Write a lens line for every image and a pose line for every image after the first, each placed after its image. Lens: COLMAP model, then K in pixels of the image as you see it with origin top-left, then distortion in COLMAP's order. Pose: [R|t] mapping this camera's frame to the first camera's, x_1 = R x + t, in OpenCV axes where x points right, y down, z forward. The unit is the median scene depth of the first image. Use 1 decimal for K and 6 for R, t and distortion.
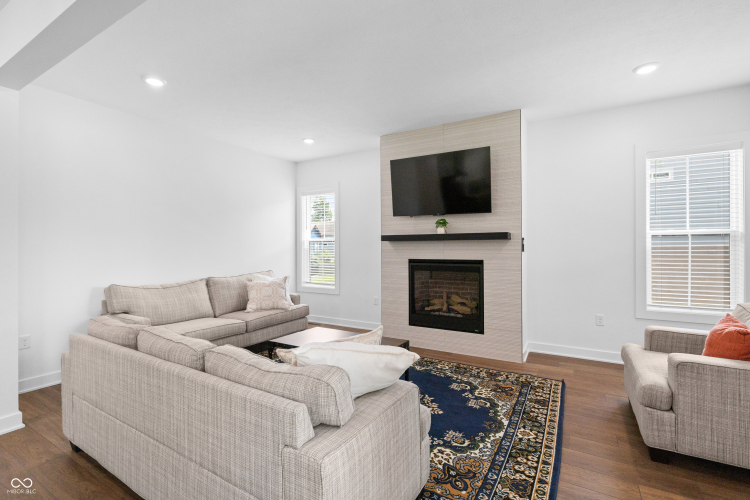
lens RADIAL K [[344.5, 0, 375.0], [0, 344.5, 250.0], [0, 0, 1]] dist [0.000670, 0.000215]
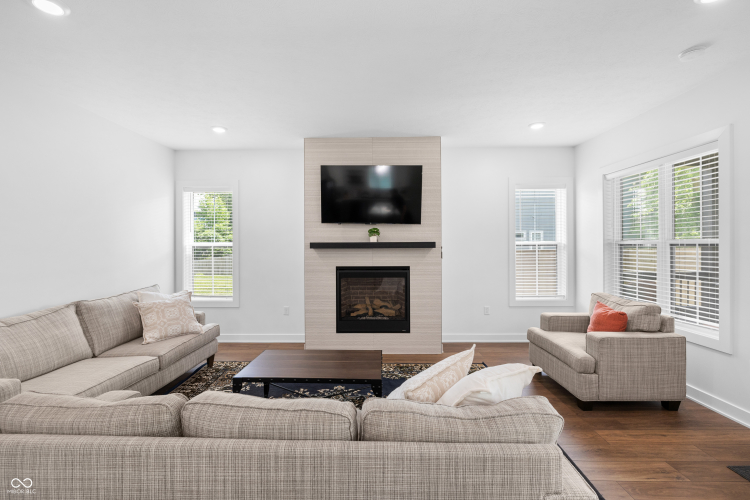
lens RADIAL K [[330.3, 0, 375.0], [0, 330.3, 250.0], [0, 0, 1]] dist [-0.001479, -0.000069]
pose [[0.869619, -0.004367, 0.493704, -0.292745], [0.003402, 0.999990, 0.002852, -0.025301], [-0.493712, -0.000800, 0.869625, 0.121982]]
